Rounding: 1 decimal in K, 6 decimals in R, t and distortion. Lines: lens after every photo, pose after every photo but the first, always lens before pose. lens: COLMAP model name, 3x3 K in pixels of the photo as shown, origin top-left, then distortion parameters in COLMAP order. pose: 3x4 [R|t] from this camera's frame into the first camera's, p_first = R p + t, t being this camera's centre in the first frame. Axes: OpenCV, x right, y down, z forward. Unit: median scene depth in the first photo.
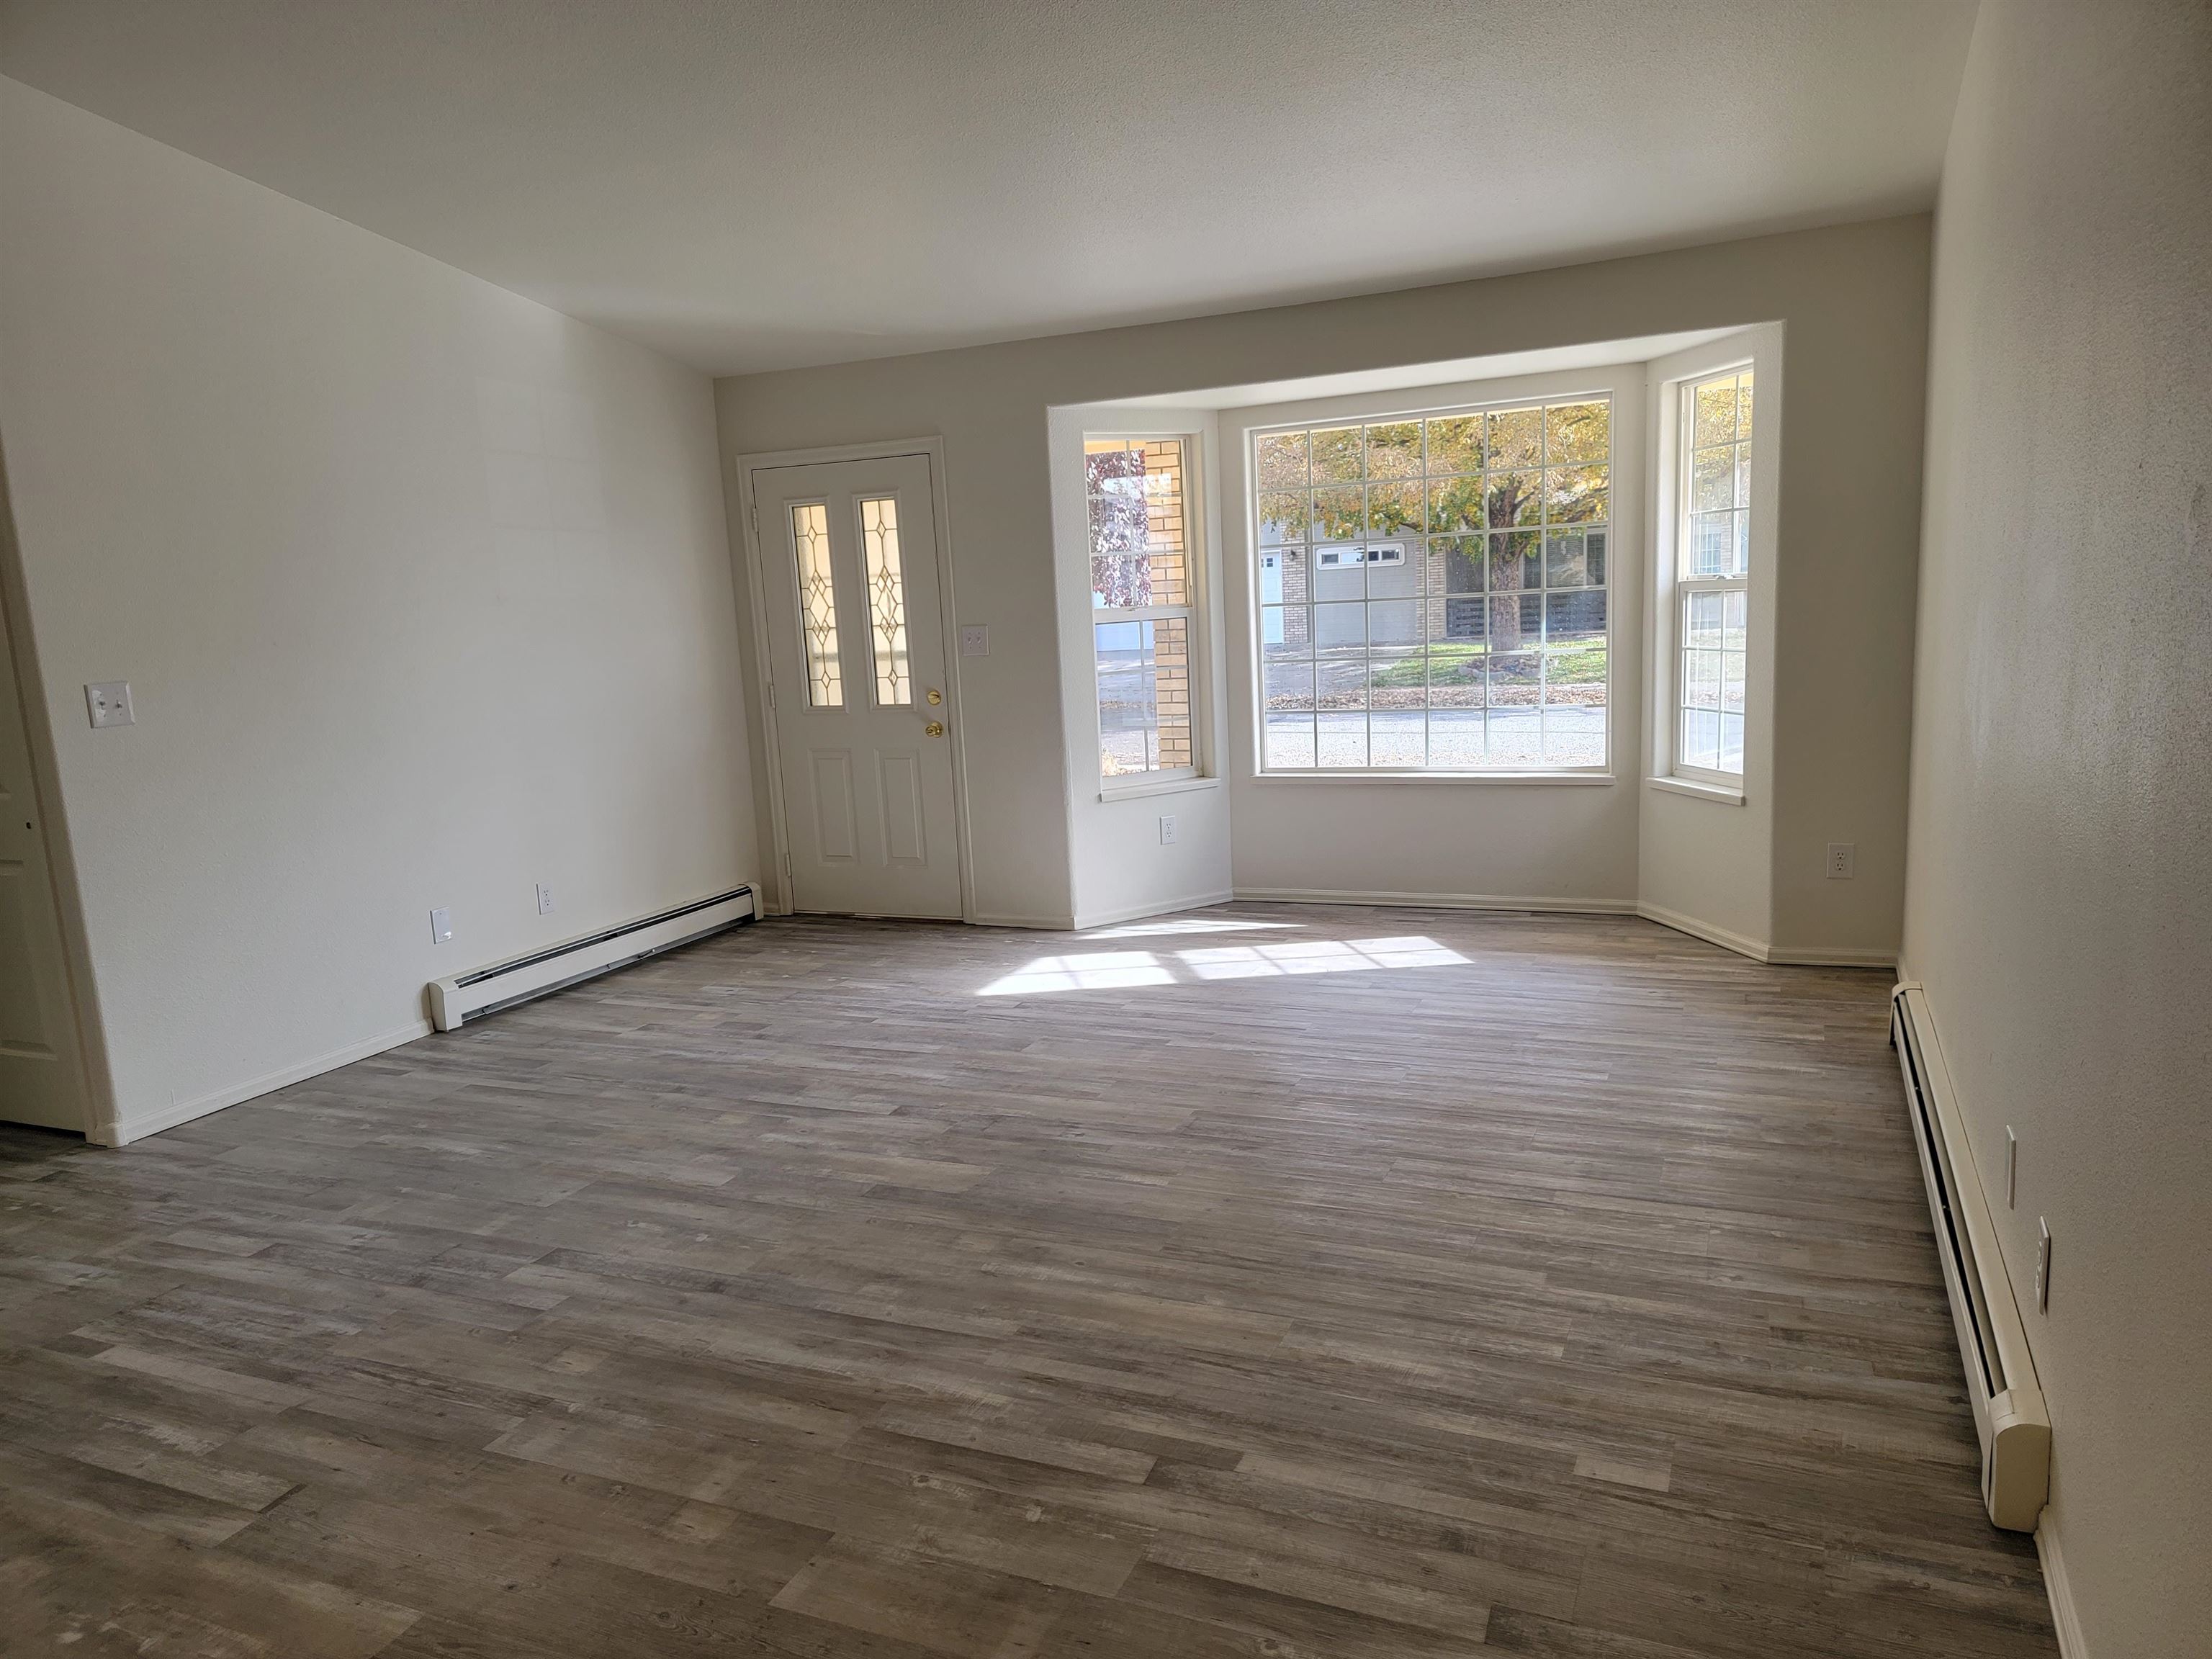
lens RADIAL K [[1528.8, 0, 1103.5], [0, 1528.8, 843.5], [0, 0, 1]] dist [0.079370, -0.069629]
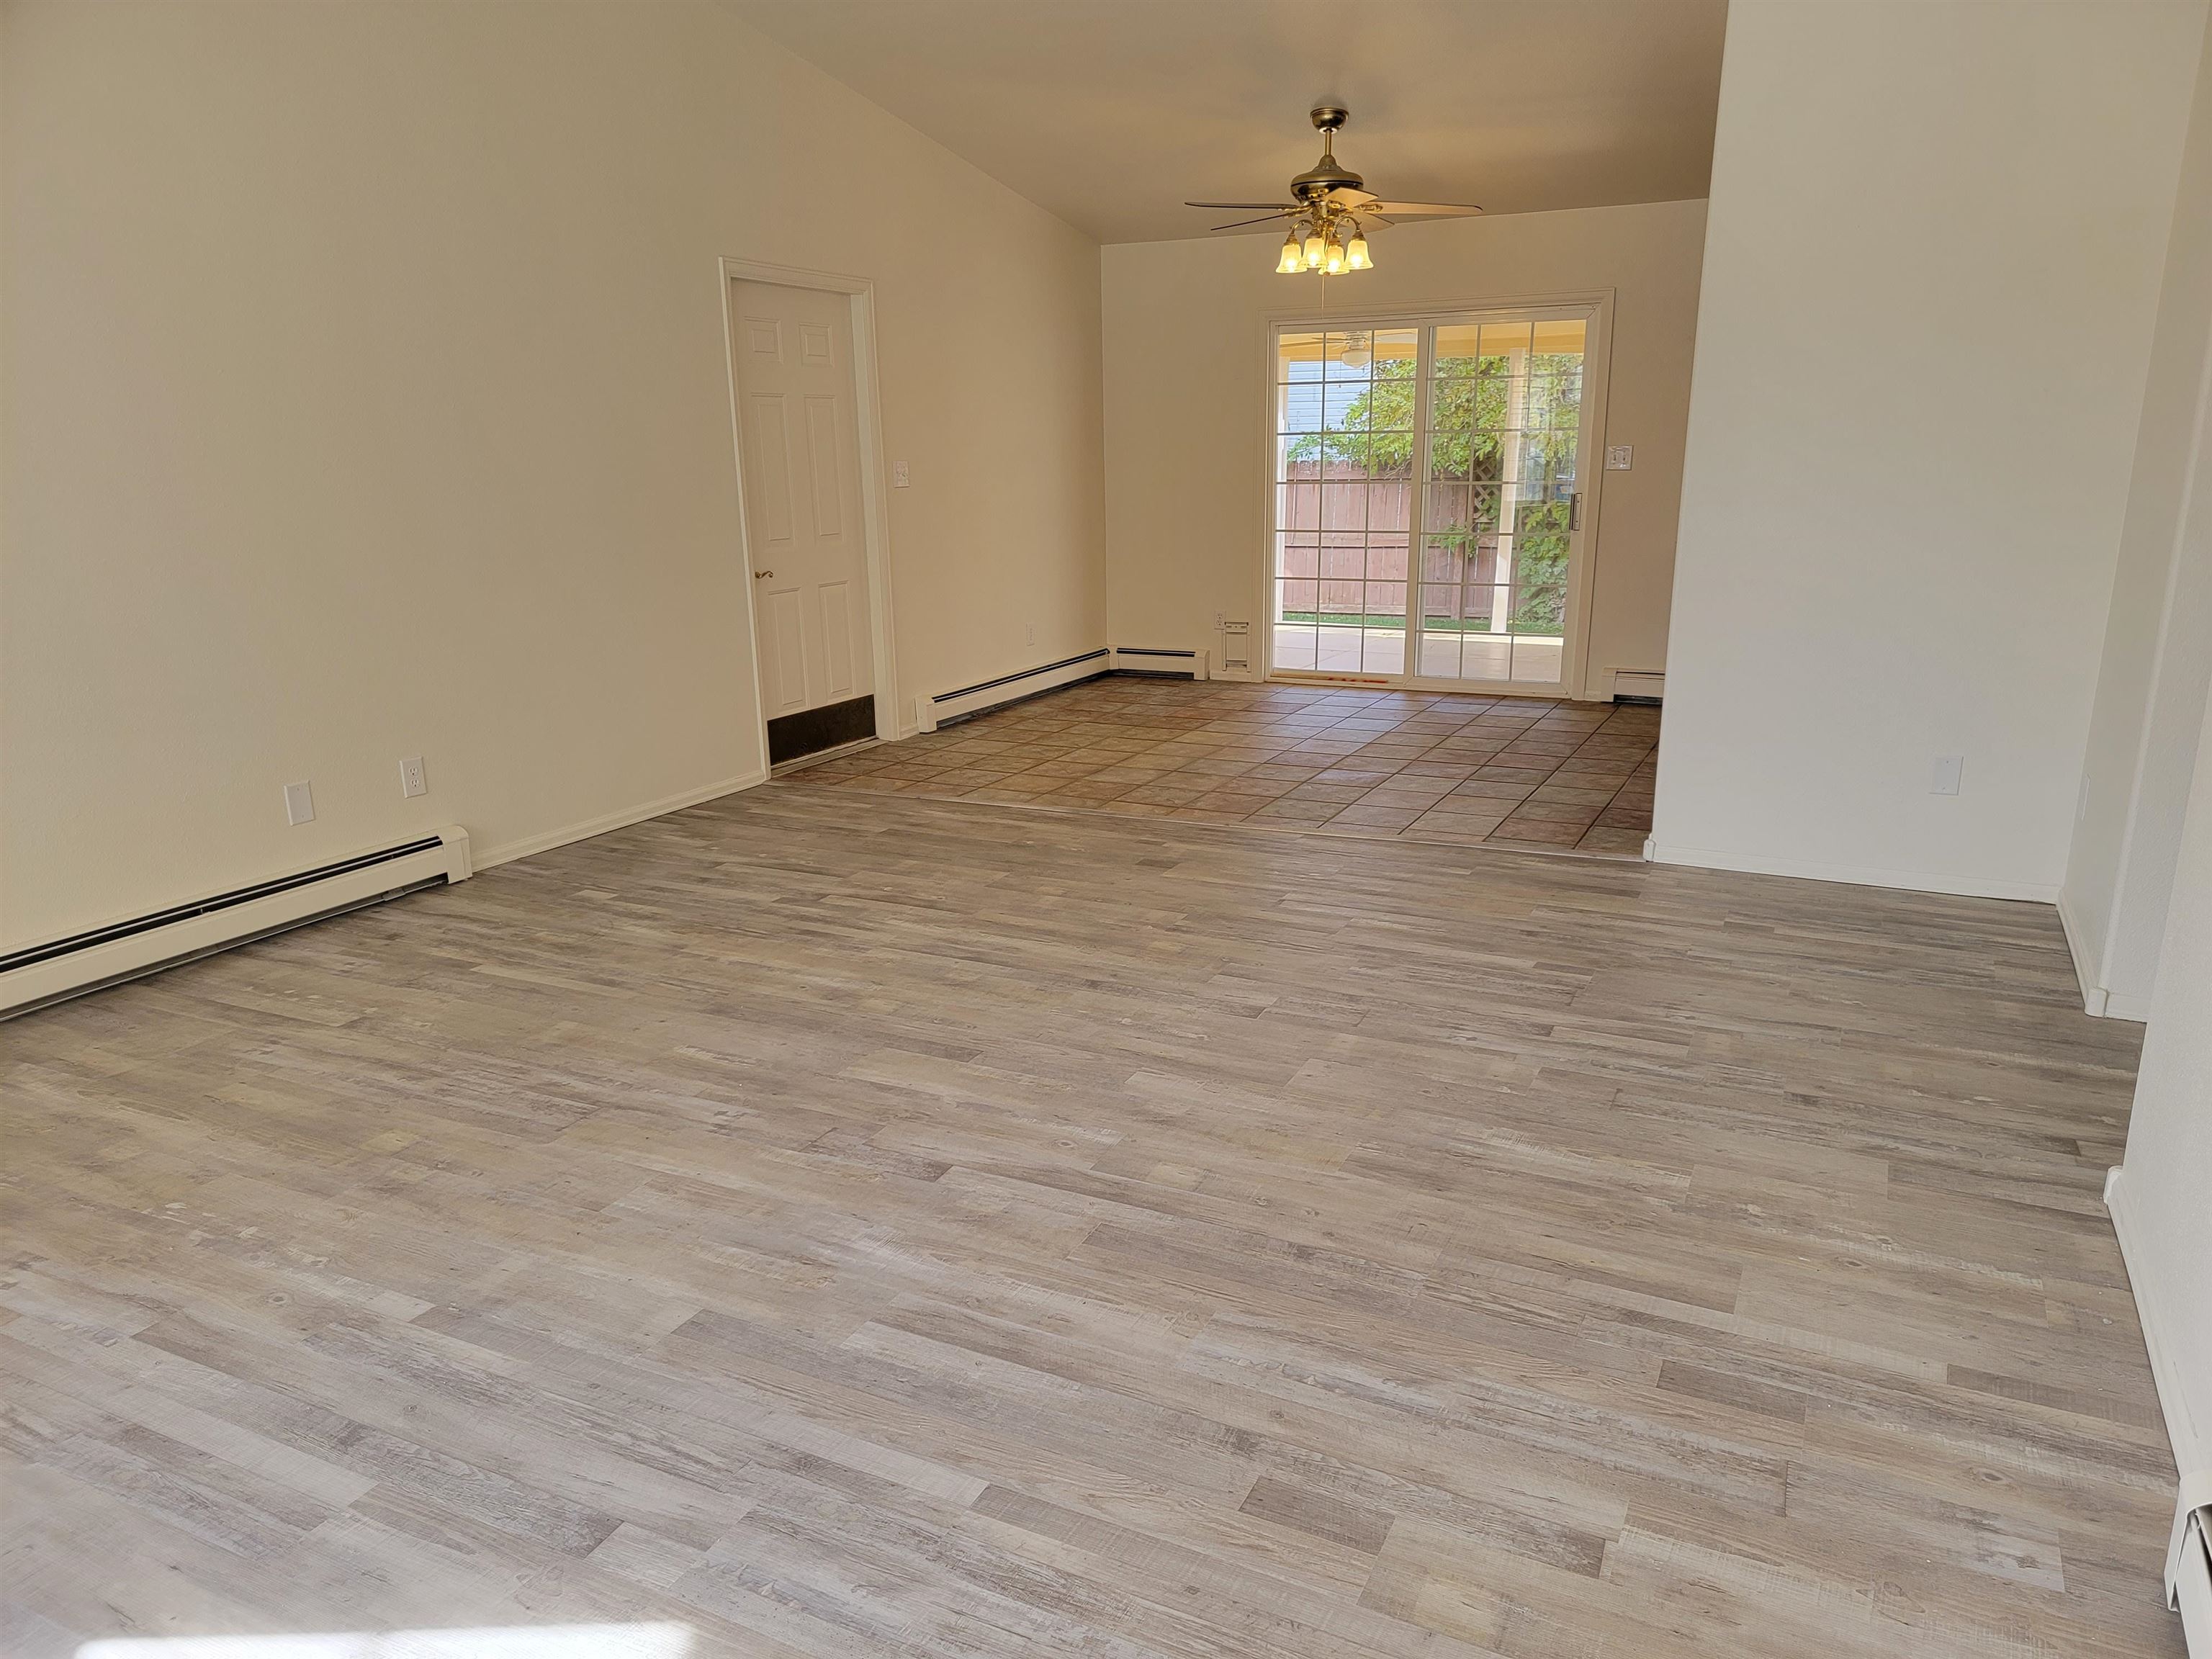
lens RADIAL K [[1528.8, 0, 1103.5], [0, 1528.8, 843.5], [0, 0, 1]] dist [0.079370, -0.069629]
pose [[-0.996544, 0.048558, 0.067389, -0.290755], [0.072107, 0.908458, 0.411710, -0.272597], [-0.041228, 0.415147, -0.908820, 1.736048]]
